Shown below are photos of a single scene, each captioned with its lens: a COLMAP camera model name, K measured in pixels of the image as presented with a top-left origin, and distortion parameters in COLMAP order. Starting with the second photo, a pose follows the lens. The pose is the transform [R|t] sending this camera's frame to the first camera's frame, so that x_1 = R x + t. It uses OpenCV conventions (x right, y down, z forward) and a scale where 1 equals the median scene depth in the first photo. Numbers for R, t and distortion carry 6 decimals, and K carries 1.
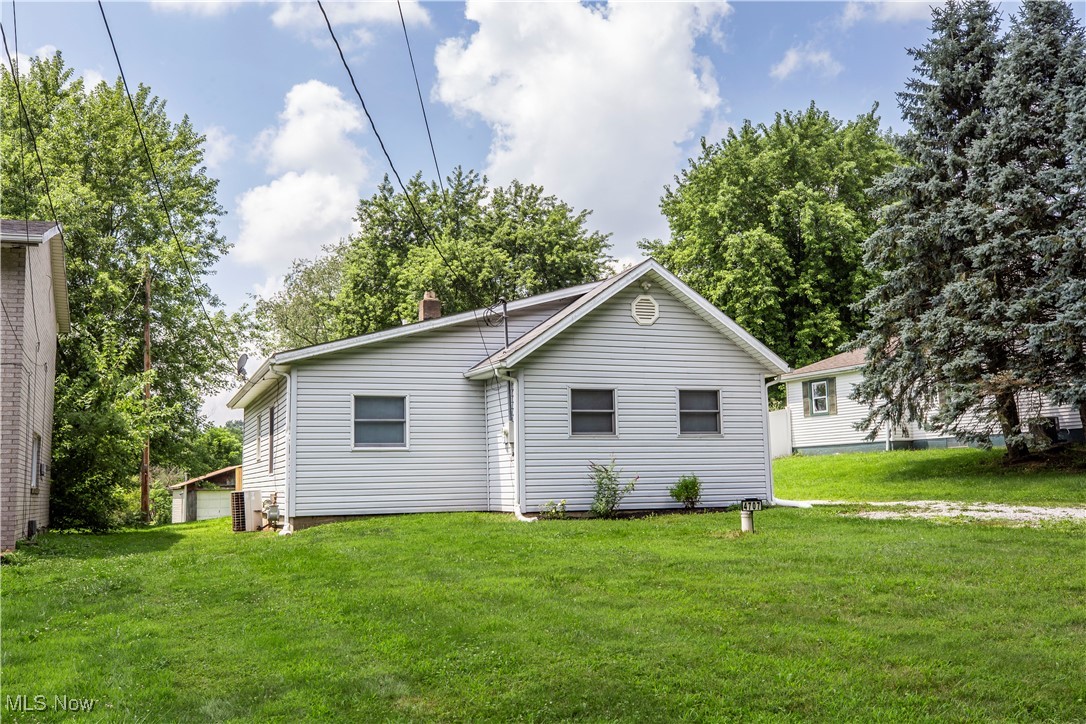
lens RADIAL K [[1063.8, 0, 543.0], [0, 1063.8, 362.0], [0, 0, 1]] dist [0.006674, 0.001853]
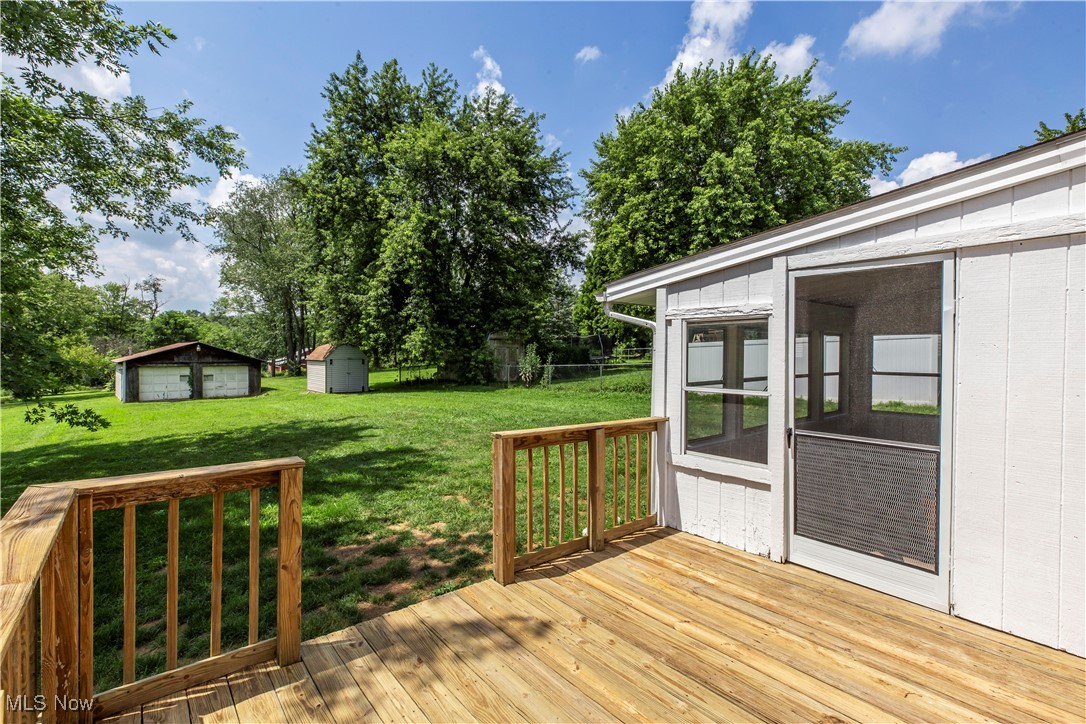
lens RADIAL K [[494.2, 0, 545.9], [0, 494.2, 359.3], [0, 0, 1]] dist [0.006877, -0.000262]
pose [[0.942756, 0.021064, 0.332817, -0.396751], [-0.063474, 0.991093, 0.117074, 0.114278], [-0.327387, -0.131497, 0.935696, 1.458095]]
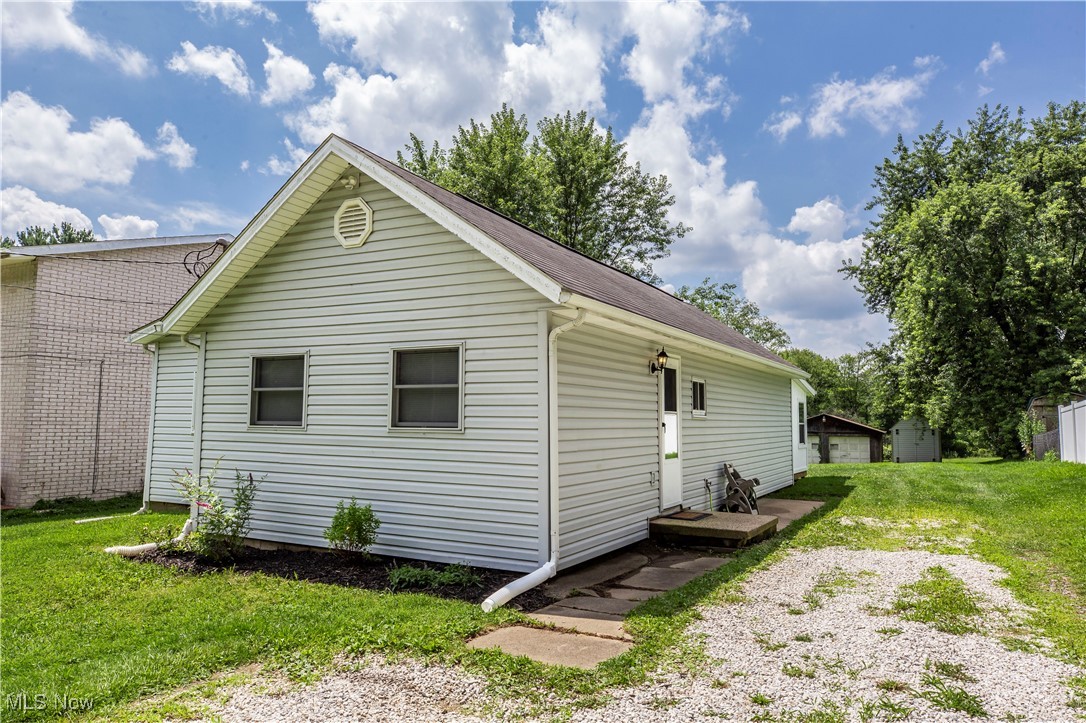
lens RADIAL K [[753.4, 0, 542.0], [0, 753.4, 359.2], [0, 0, 1]] dist [-0.002382, -0.000334]
pose [[0.656723, -0.034140, -0.753359, 0.484081], [0.062295, 0.998017, 0.009077, 0.031589], [0.751555, -0.052892, 0.657547, 0.780476]]
